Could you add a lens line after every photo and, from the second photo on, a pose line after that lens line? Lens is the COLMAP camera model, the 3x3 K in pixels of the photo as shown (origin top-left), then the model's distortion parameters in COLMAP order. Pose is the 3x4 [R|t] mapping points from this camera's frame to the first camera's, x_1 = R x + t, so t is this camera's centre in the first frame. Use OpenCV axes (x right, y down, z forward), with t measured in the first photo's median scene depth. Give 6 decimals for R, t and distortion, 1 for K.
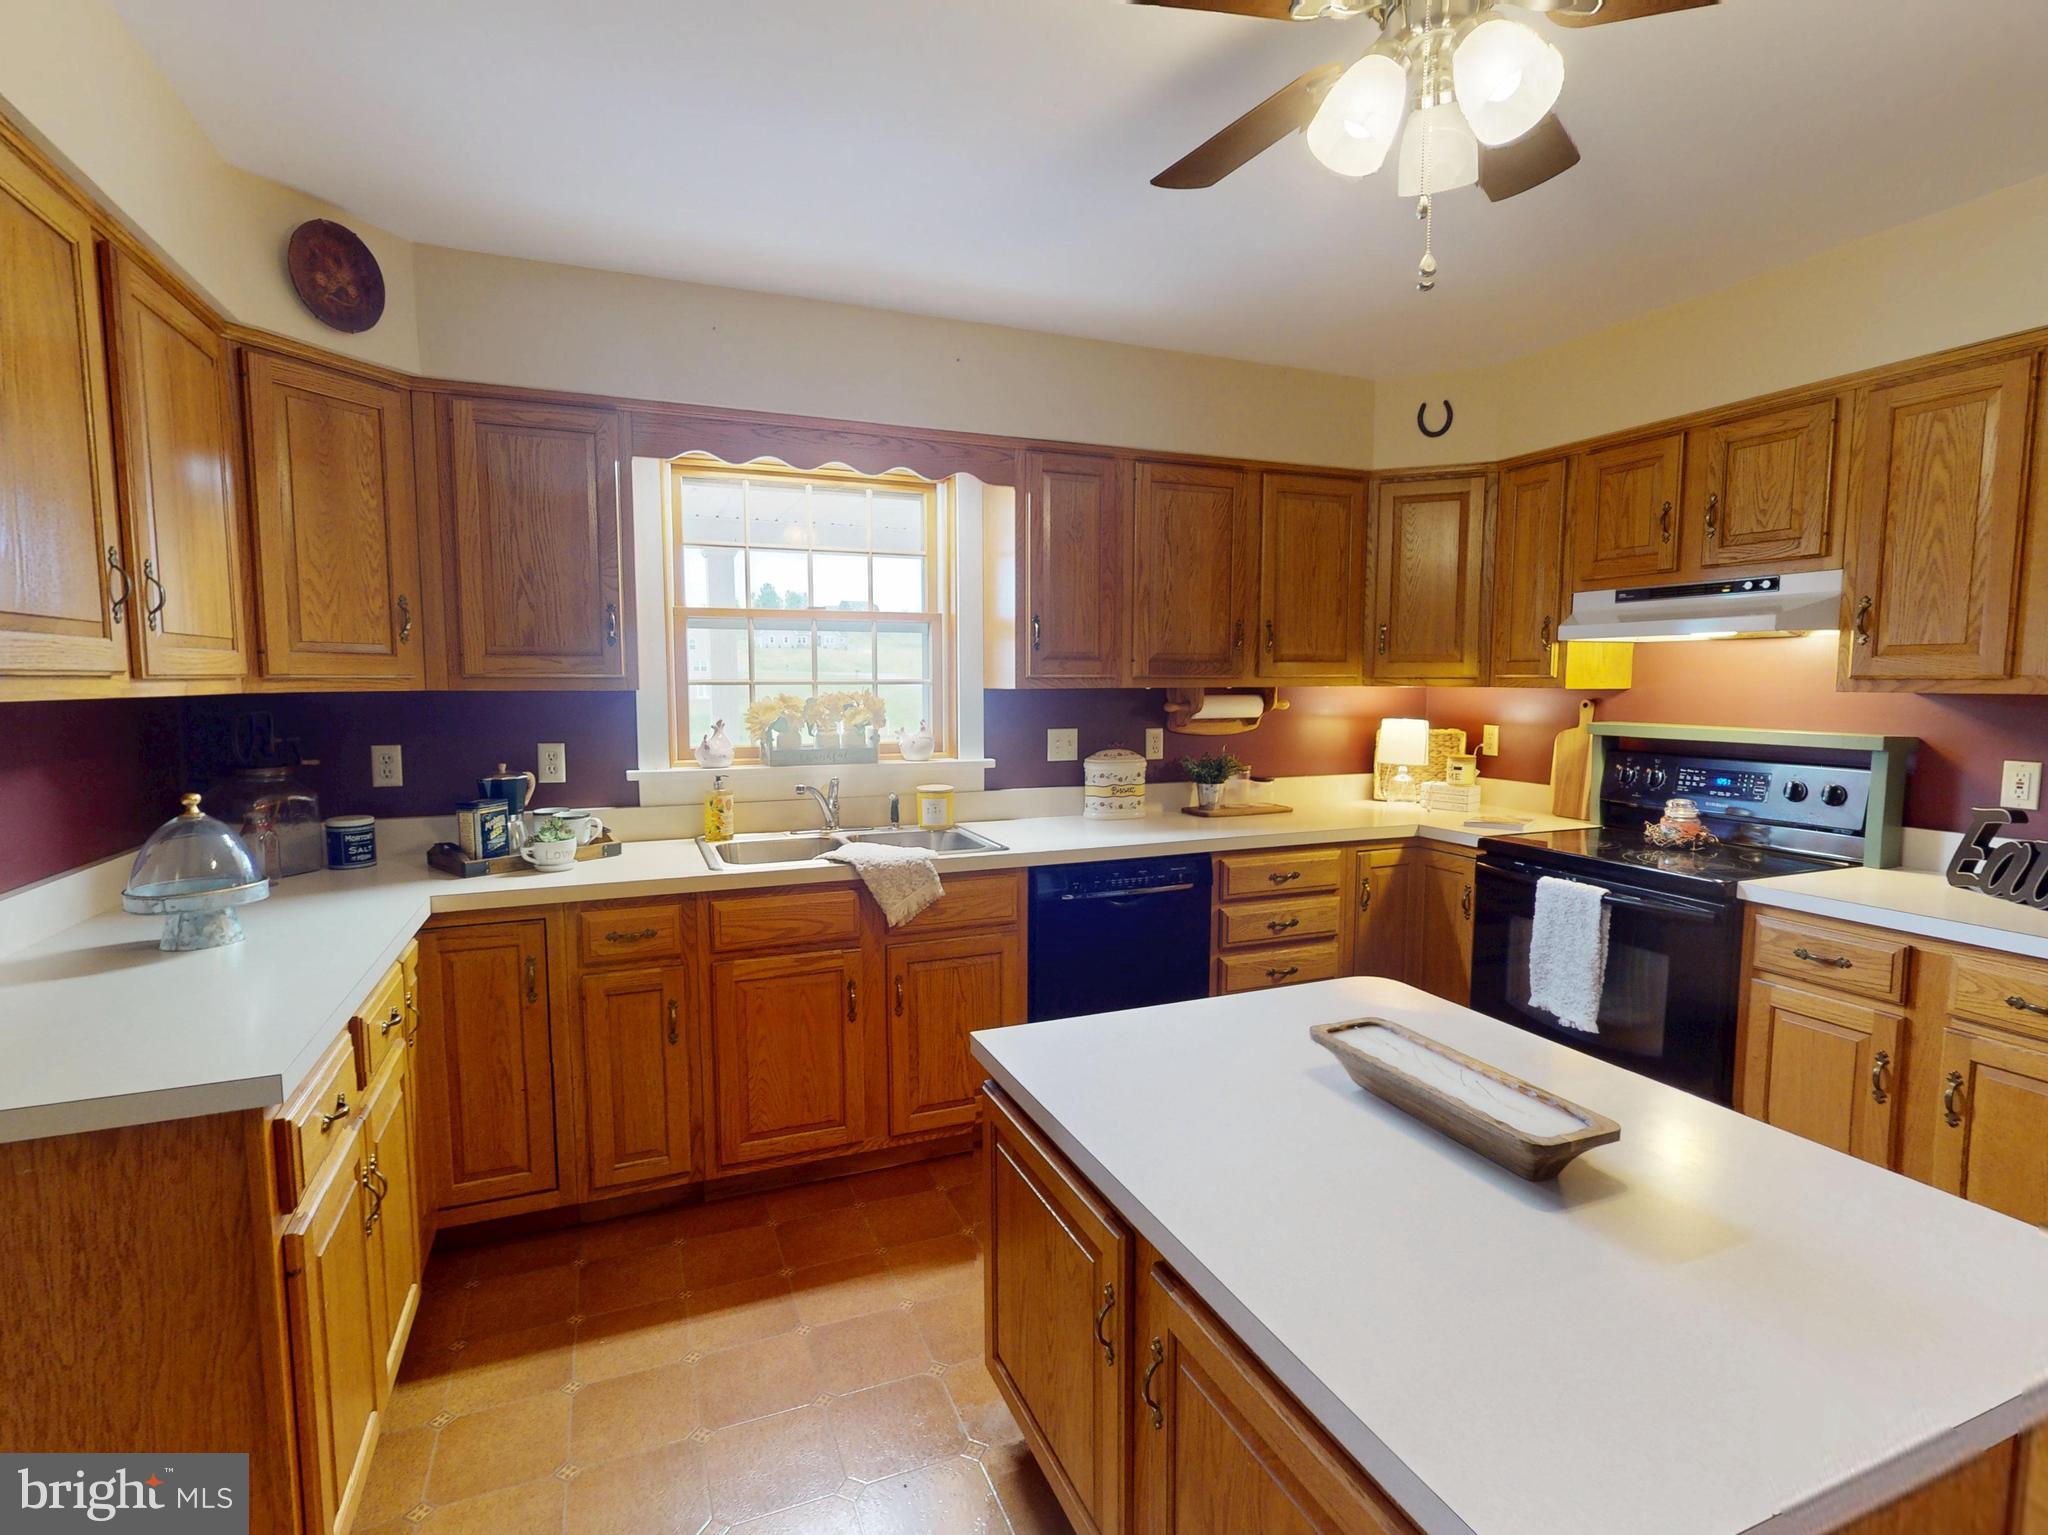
lens RADIAL K [[1001.4, 0, 1024.9], [0, 1001.4, 771.3], [0, 0, 1]] dist [0.000345, -0.000147]
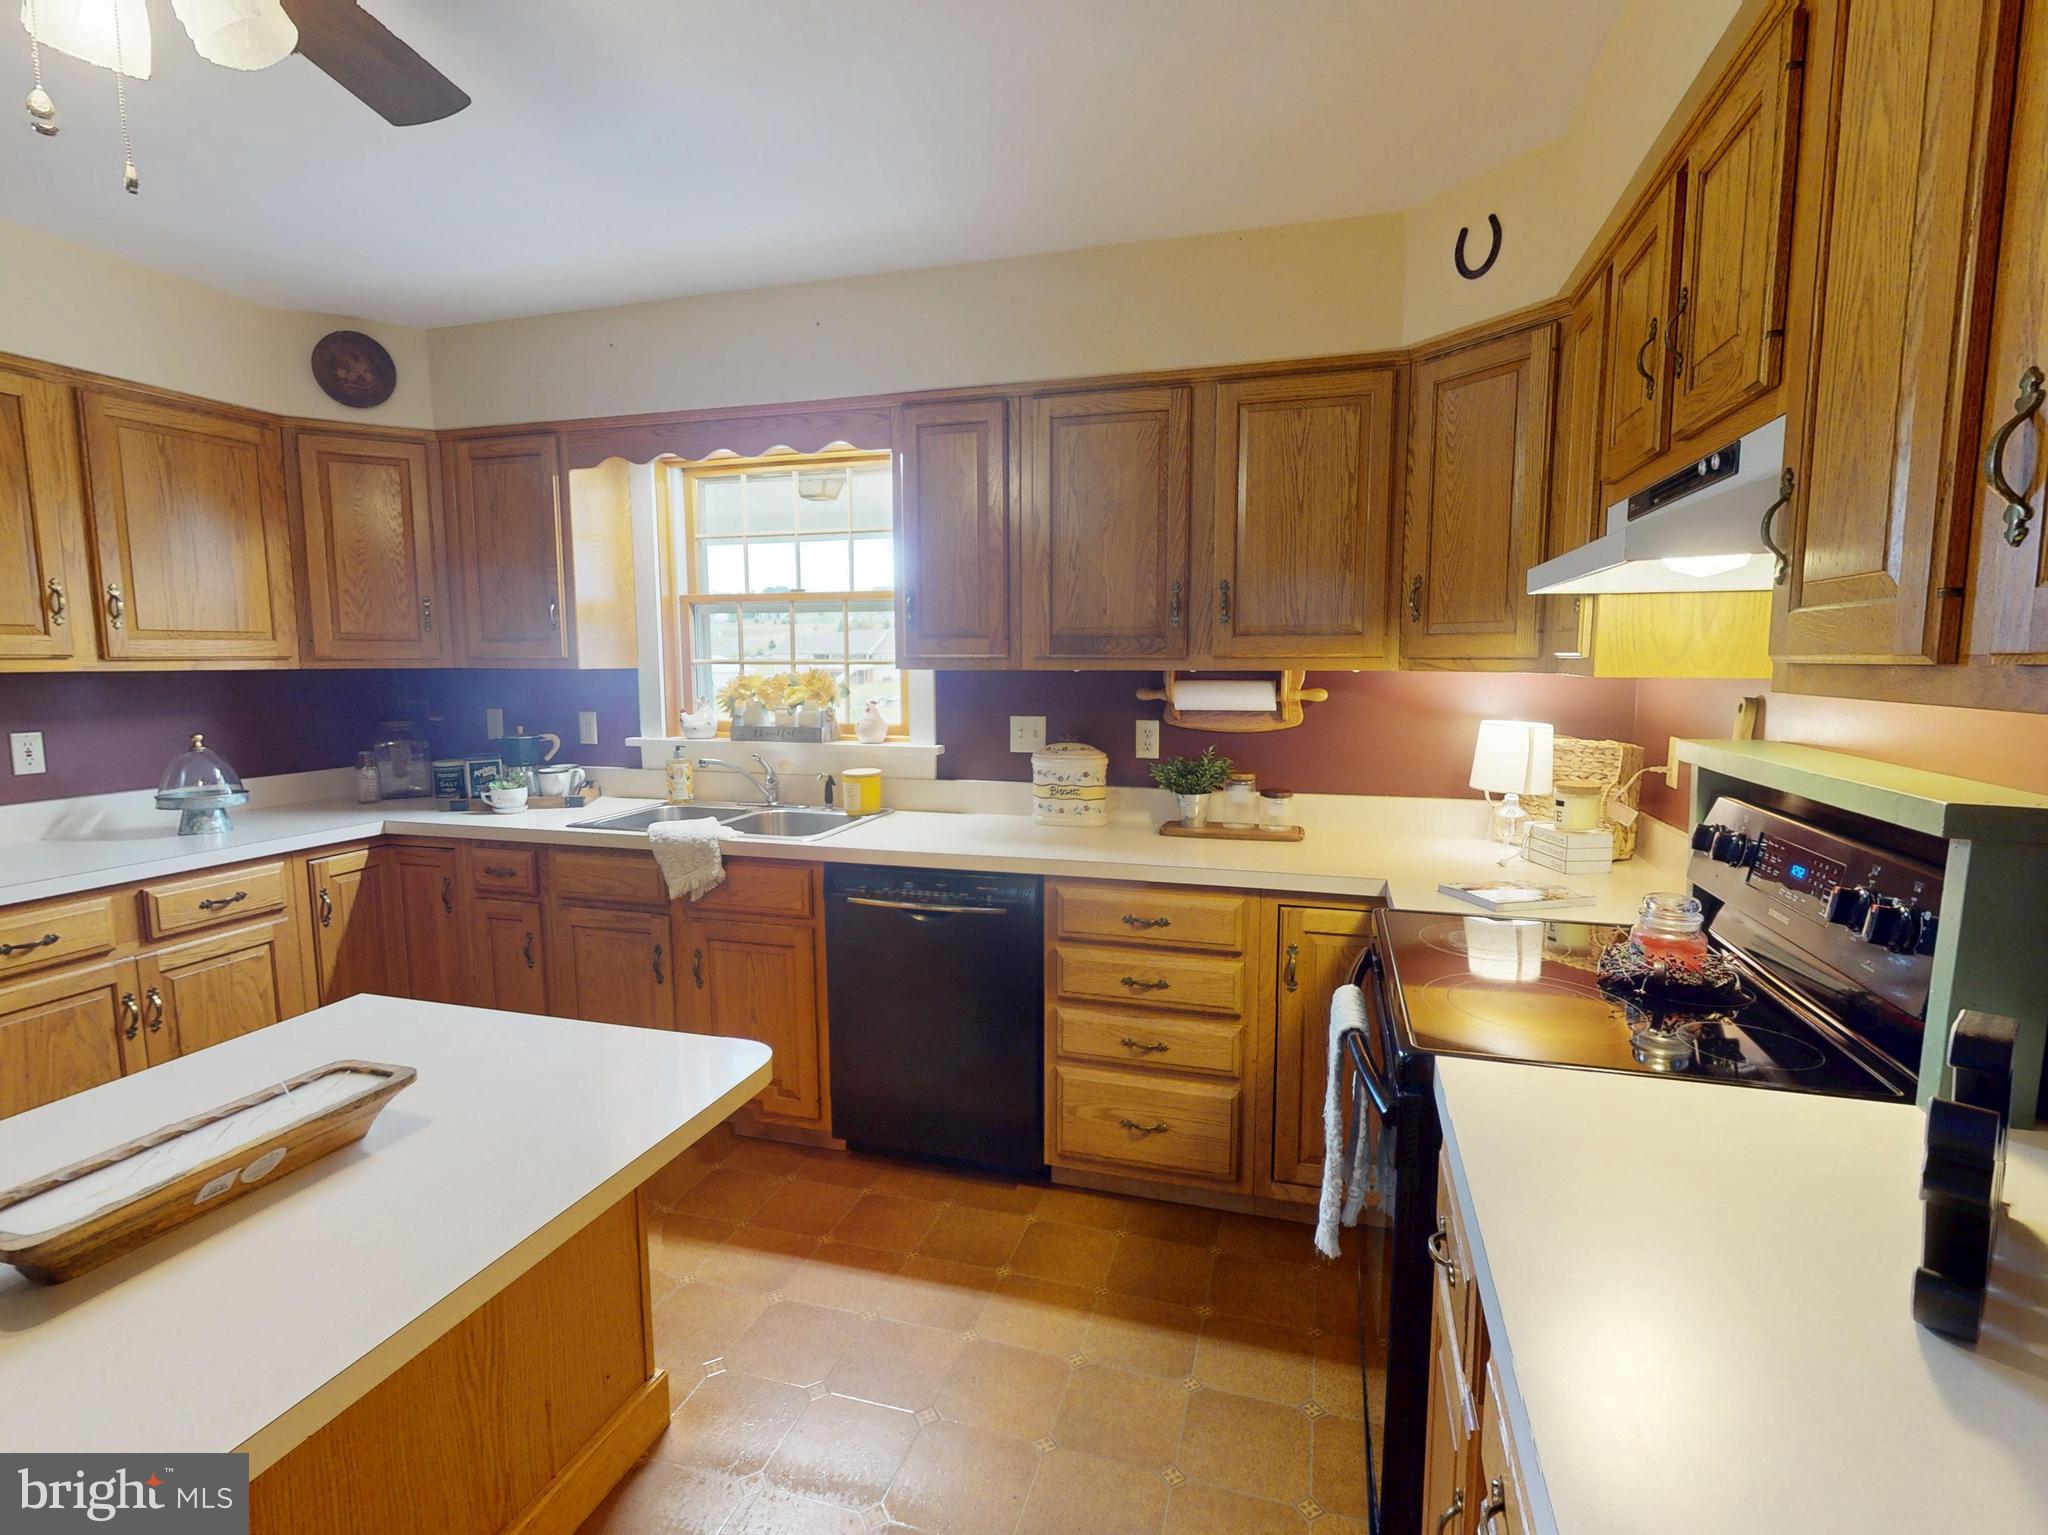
lens RADIAL K [[1001.4, 0, 1024.9], [0, 1001.4, 771.3], [0, 0, 1]] dist [0.000345, -0.000147]
pose [[0.774507, 0.071370, -0.628526, 0.641112], [-0.057687, 0.997443, 0.042176, -0.033937], [0.629929, 0.003592, 0.776644, 0.345782]]
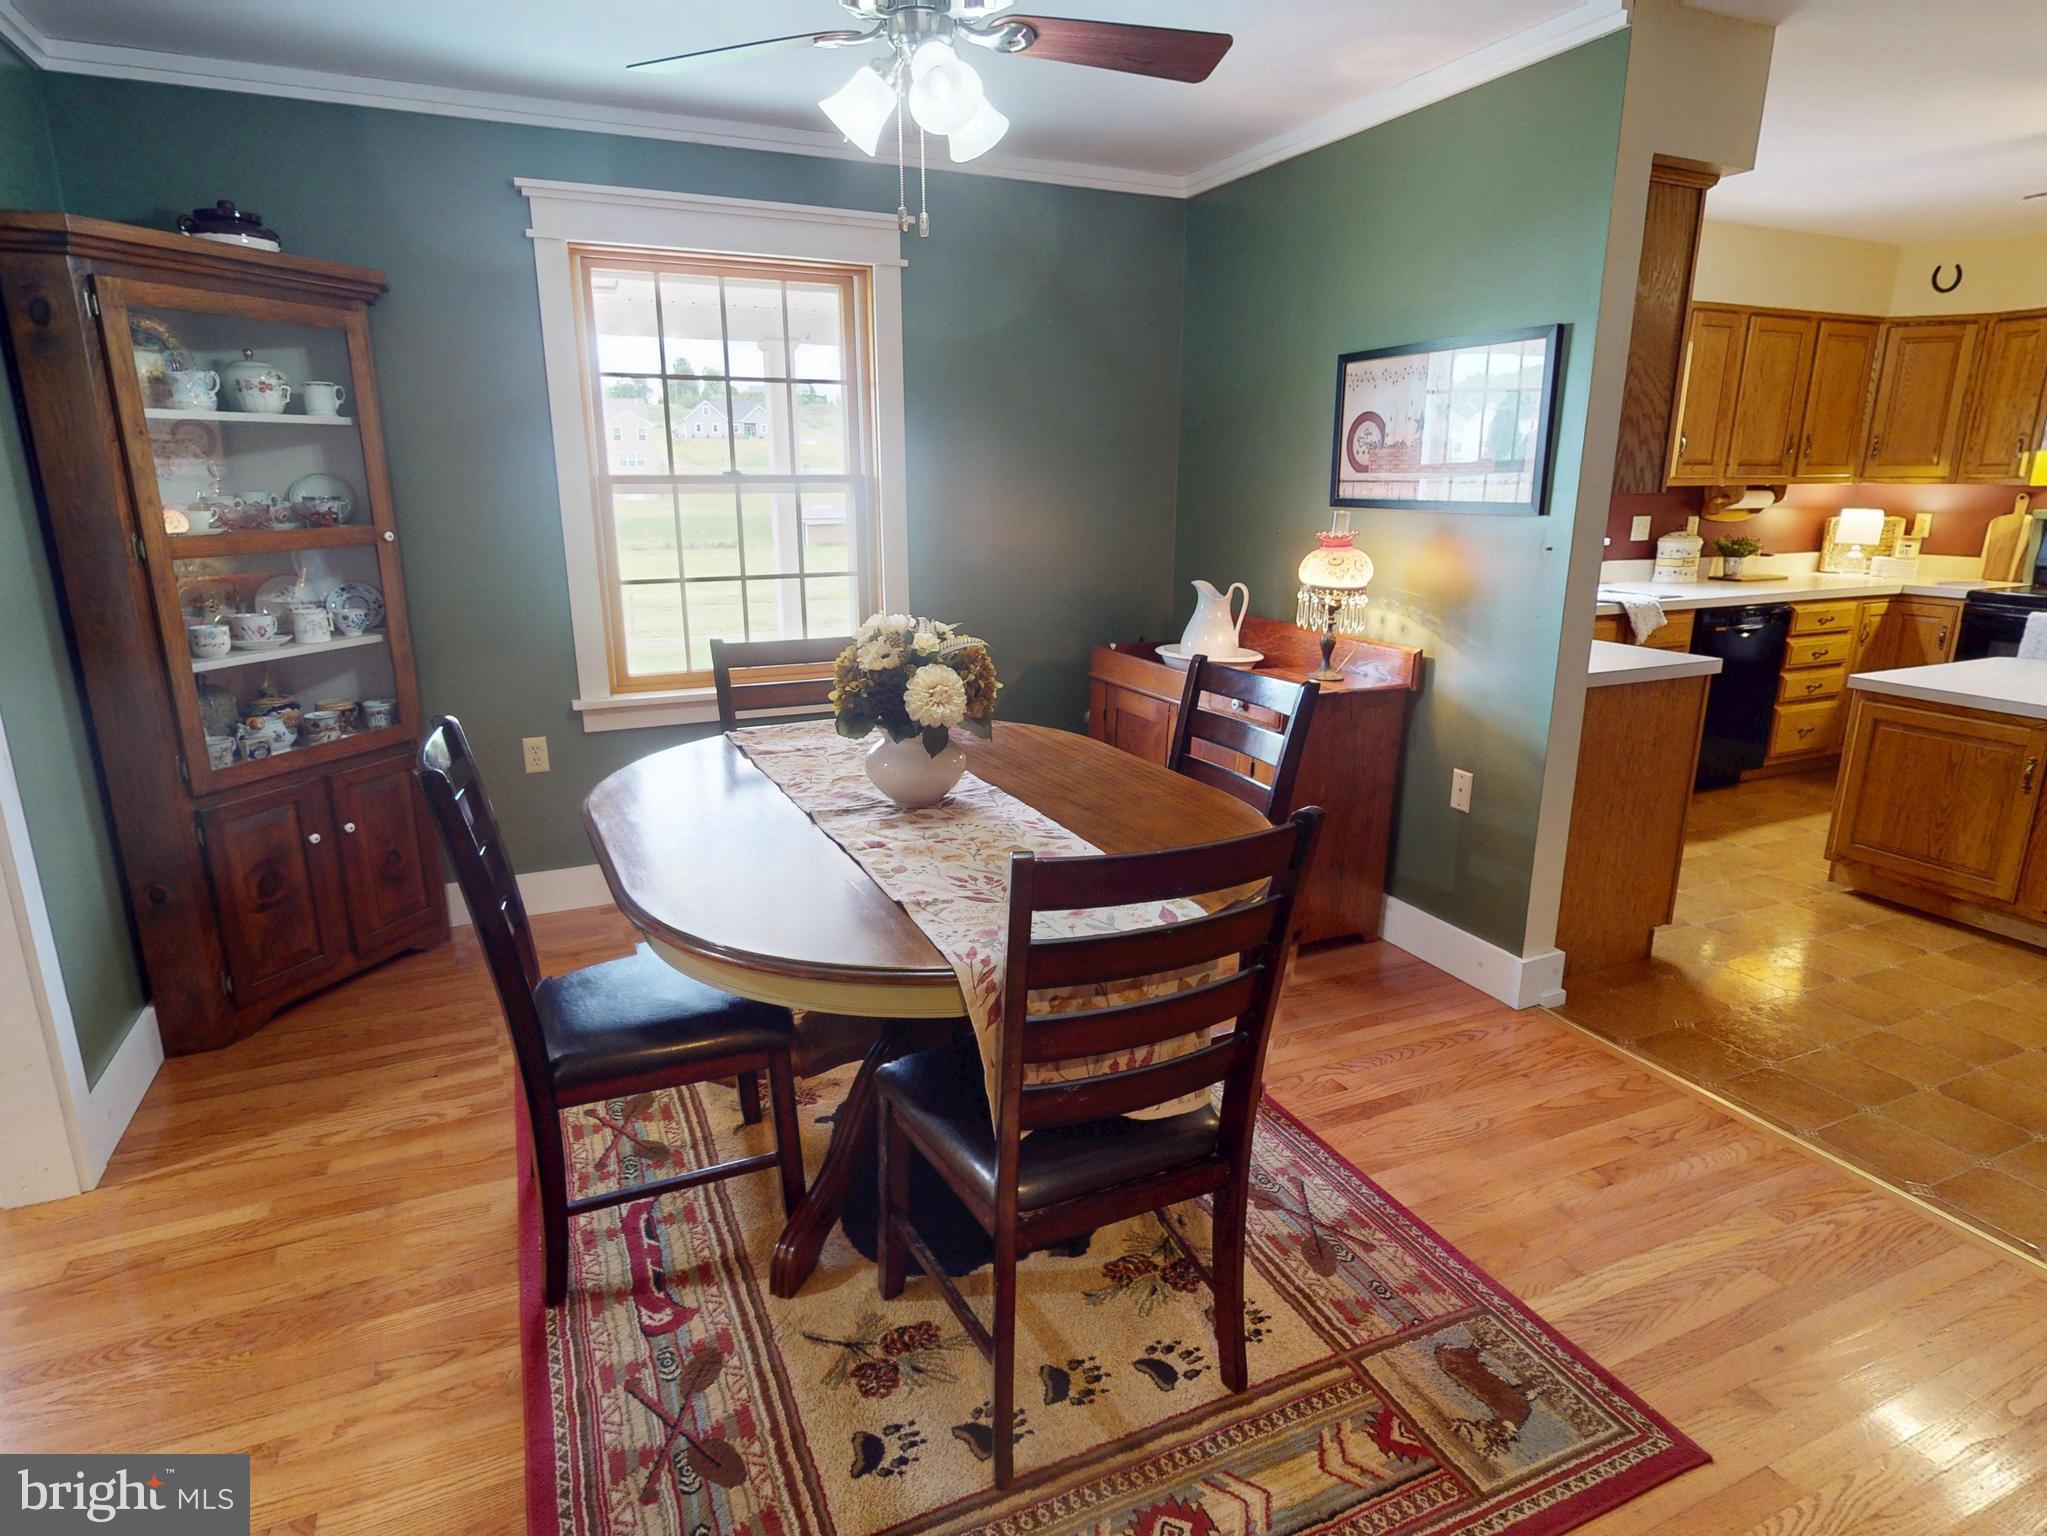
lens RADIAL K [[1135.0, 0, 1023.5], [0, 1135.0, 768.0], [0, 0, 1]] dist [-0.000347, -0.001042]
pose [[0.999377, -0.010011, 0.033855, -0.929424], [0.004429, 0.986930, 0.161086, 0.046734], [-0.035025, -0.160836, 0.986359, -0.587811]]
